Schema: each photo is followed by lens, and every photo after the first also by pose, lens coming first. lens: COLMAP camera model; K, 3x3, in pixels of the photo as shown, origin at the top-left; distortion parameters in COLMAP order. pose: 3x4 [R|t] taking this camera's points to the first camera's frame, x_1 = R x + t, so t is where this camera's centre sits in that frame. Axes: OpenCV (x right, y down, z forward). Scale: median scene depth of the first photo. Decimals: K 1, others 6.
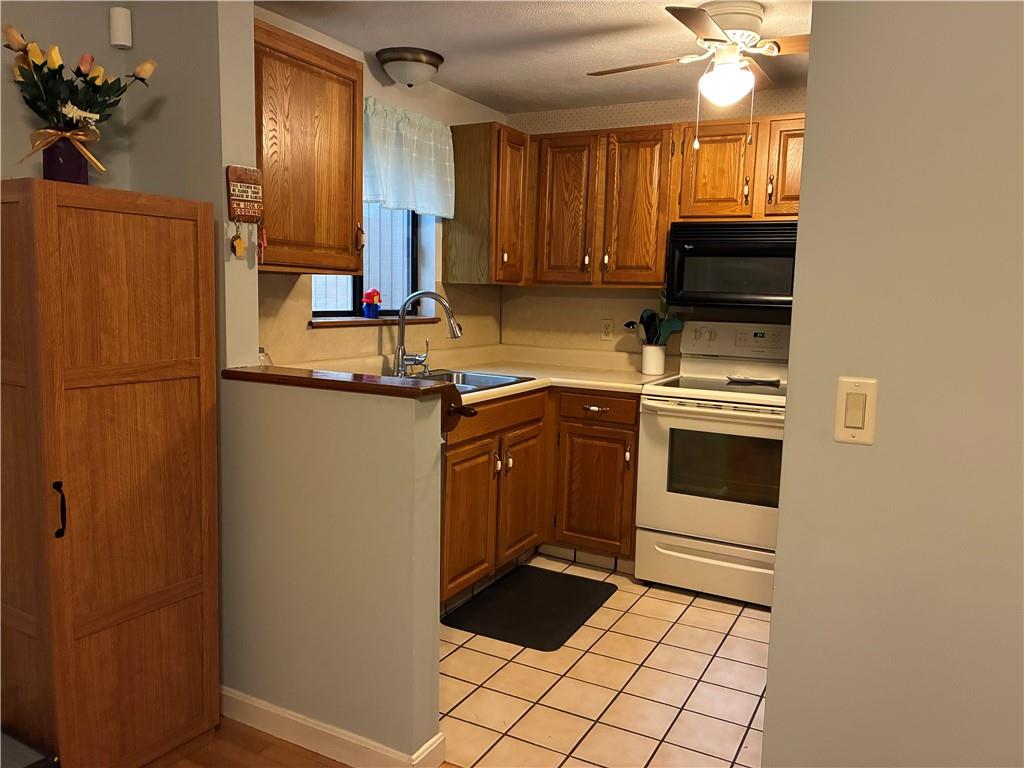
lens RADIAL K [[778.9, 0, 517.3], [0, 778.9, 391.5], [0, 0, 1]] dist [0.029709, -0.041530]
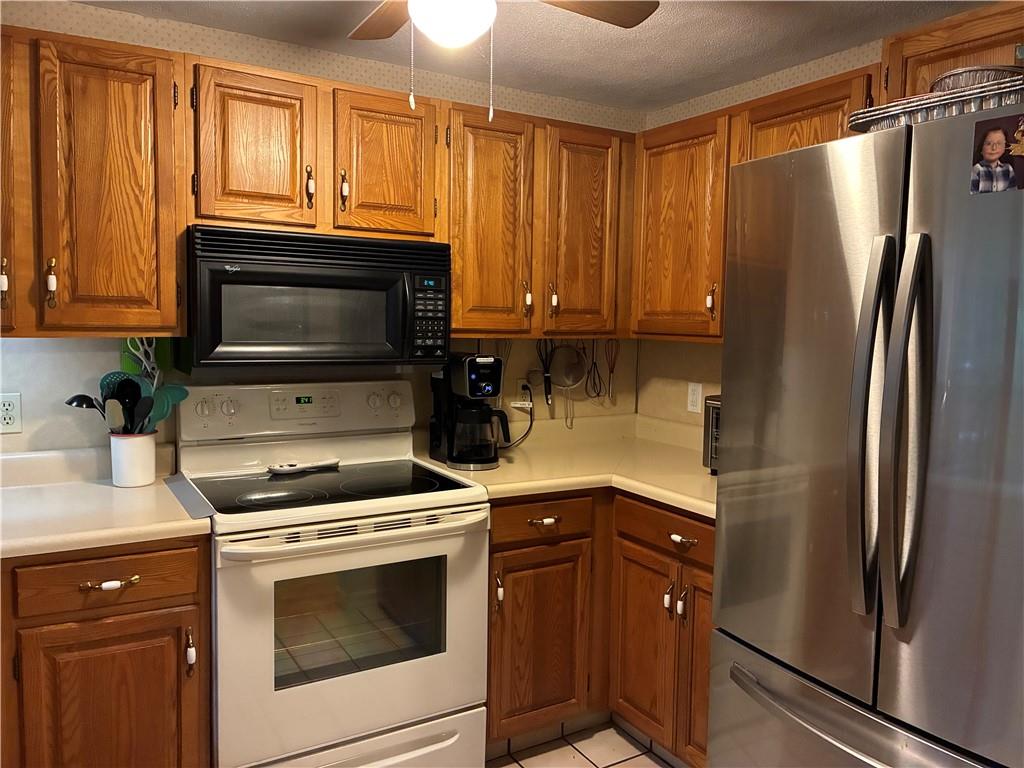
lens RADIAL K [[778.9, 0, 514.2], [0, 778.9, 380.1], [0, 0, 1]] dist [0.029709, -0.041530]
pose [[0.505565, -0.083523, 0.858736, -0.187107], [0.105888, 0.993786, 0.034319, -0.096592], [-0.856266, 0.073580, 0.511268, 0.508373]]
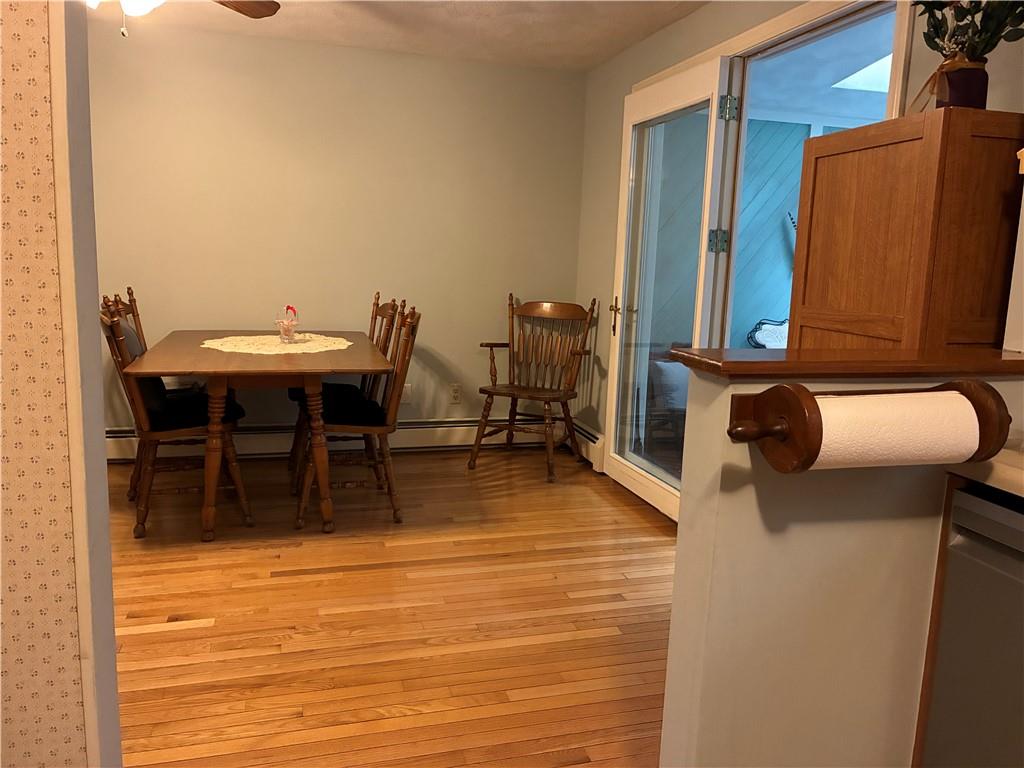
lens RADIAL K [[778.9, 0, 517.2], [0, 778.9, 377.5], [0, 0, 1]] dist [0.029709, -0.041530]
pose [[-0.711129, 0.058641, -0.700611, 0.239508], [-0.145525, 0.962657, 0.228283, -0.061630], [0.687835, 0.264295, -0.676040, 0.734237]]
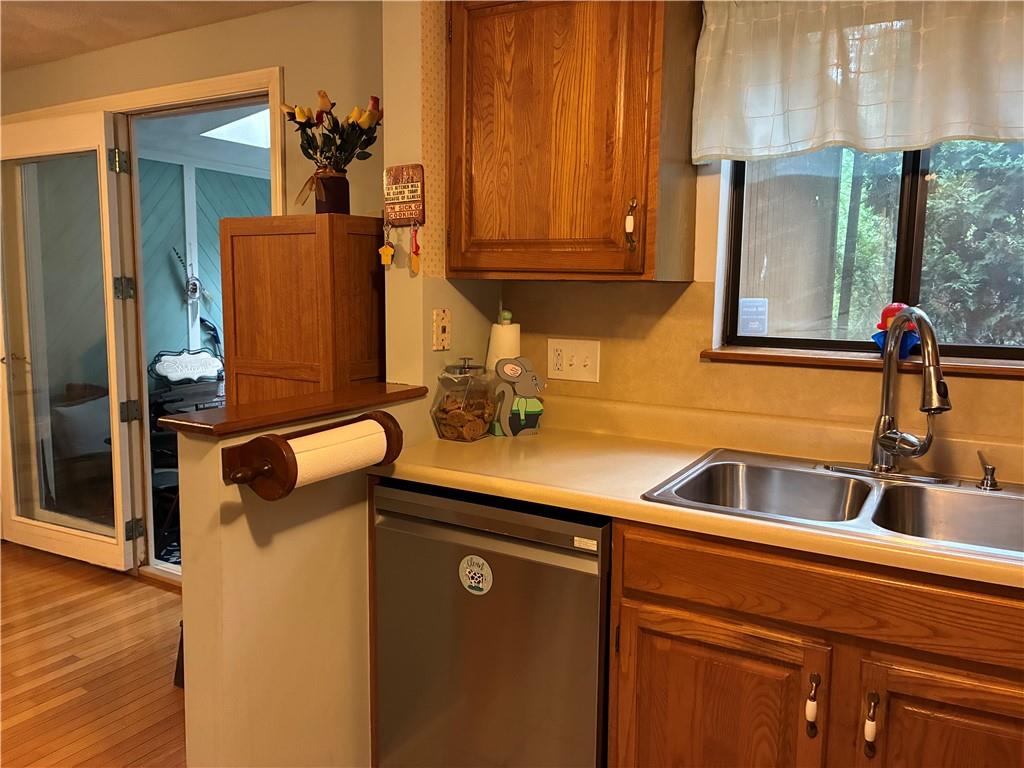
lens RADIAL K [[778.9, 0, 507.5], [0, 778.9, 377.7], [0, 0, 1]] dist [0.029709, -0.041530]
pose [[-0.040892, 0.093294, -0.994798, 0.355196], [-0.141752, 0.985019, 0.098204, -0.093758], [0.989057, 0.145031, -0.027055, 0.734624]]
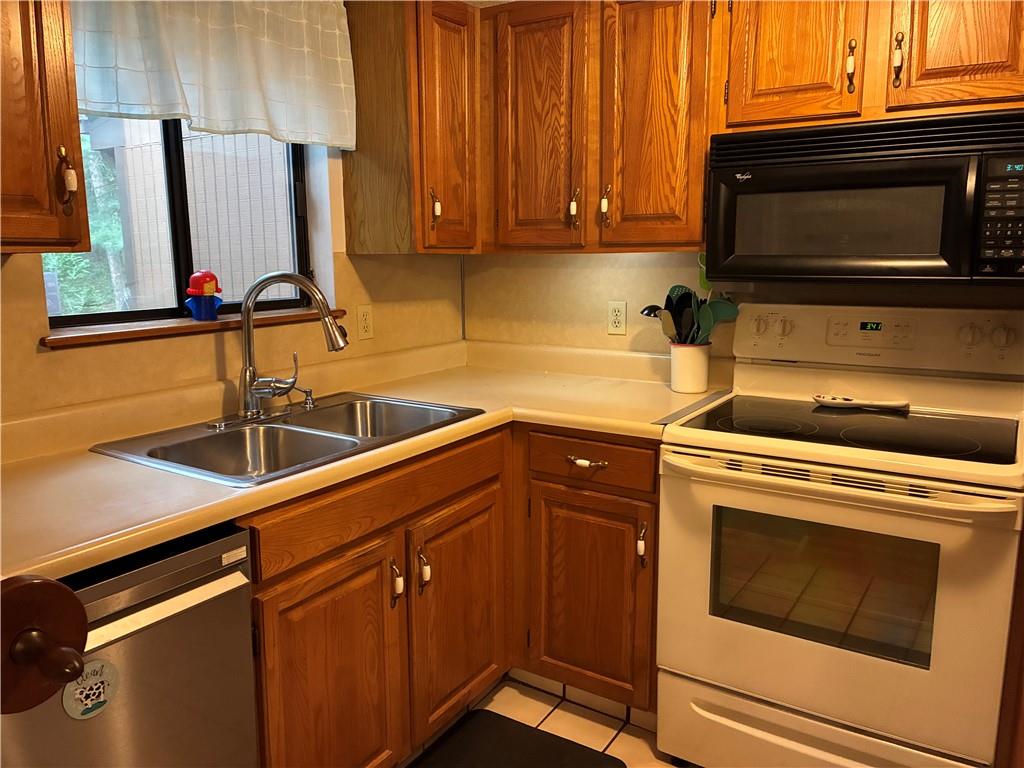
lens RADIAL K [[778.9, 0, 509.1], [0, 778.9, 380.9], [0, 0, 1]] dist [0.029709, -0.041530]
pose [[0.995990, -0.022019, -0.086715, 0.094724], [0.025283, 0.999006, 0.036724, -0.061614], [0.085820, -0.038769, 0.995556, 0.410051]]
